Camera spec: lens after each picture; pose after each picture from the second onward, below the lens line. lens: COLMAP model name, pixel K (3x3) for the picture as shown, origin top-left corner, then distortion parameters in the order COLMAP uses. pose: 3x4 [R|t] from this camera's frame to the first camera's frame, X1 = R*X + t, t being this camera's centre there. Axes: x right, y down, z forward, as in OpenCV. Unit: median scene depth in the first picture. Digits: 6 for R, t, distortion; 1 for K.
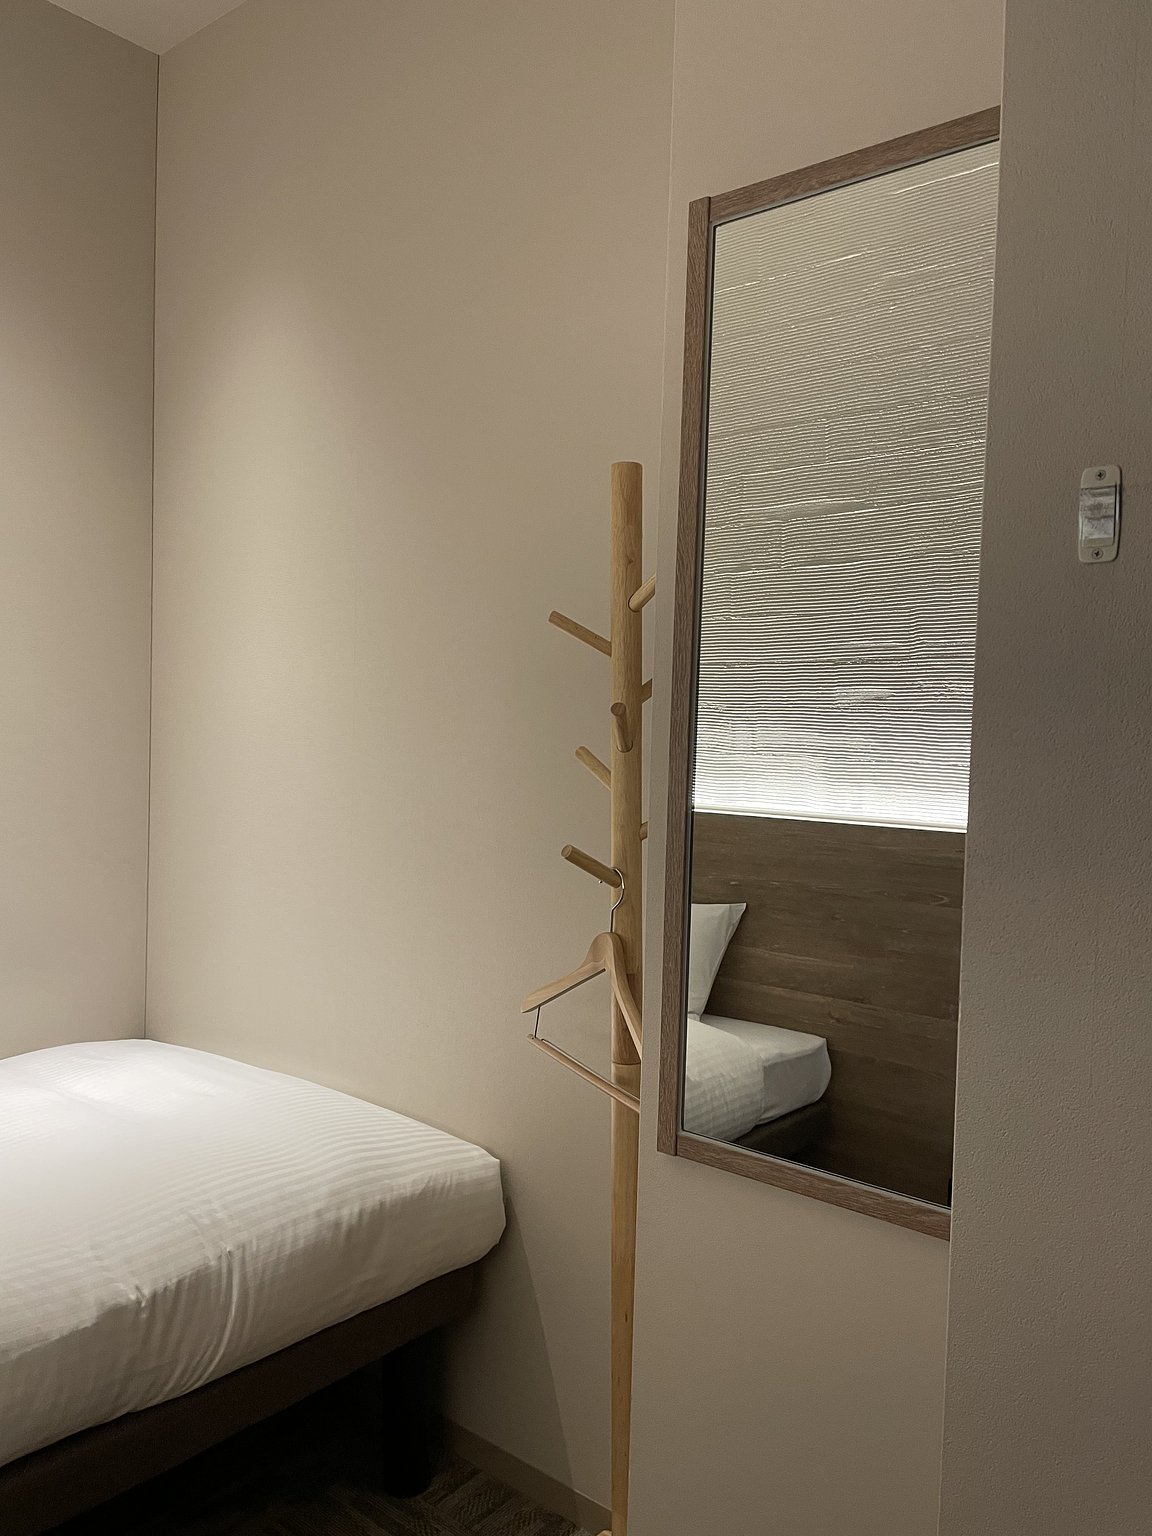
lens RADIAL K [[1165.5, 0, 577.0], [0, 1165.5, 762.8], [0, 0, 1]] dist [-0.004012, -0.015970]
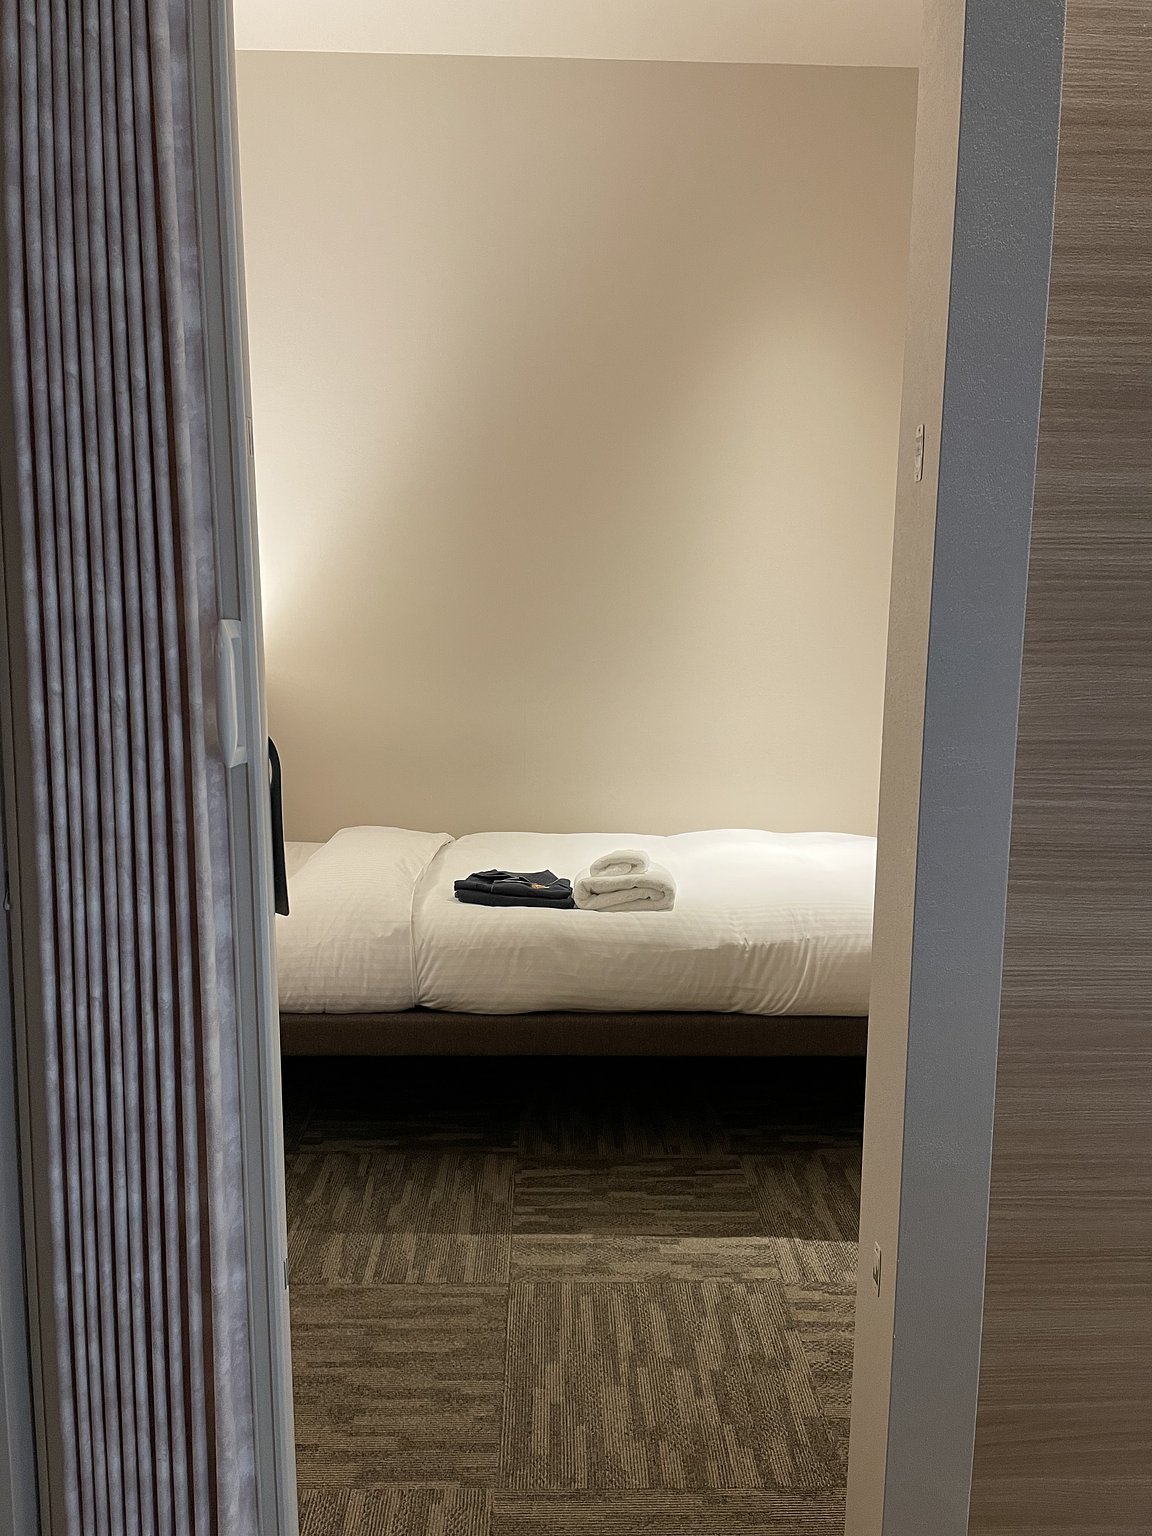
lens RADIAL K [[1165.5, 0, 574.5], [0, 1165.5, 770.0], [0, 0, 1]] dist [-0.004012, -0.015970]
pose [[0.638403, 0.090447, -0.764370, 0.725512], [-0.024482, 0.994955, 0.097285, 0.049101], [0.769313, -0.043393, 0.637397, -0.254537]]
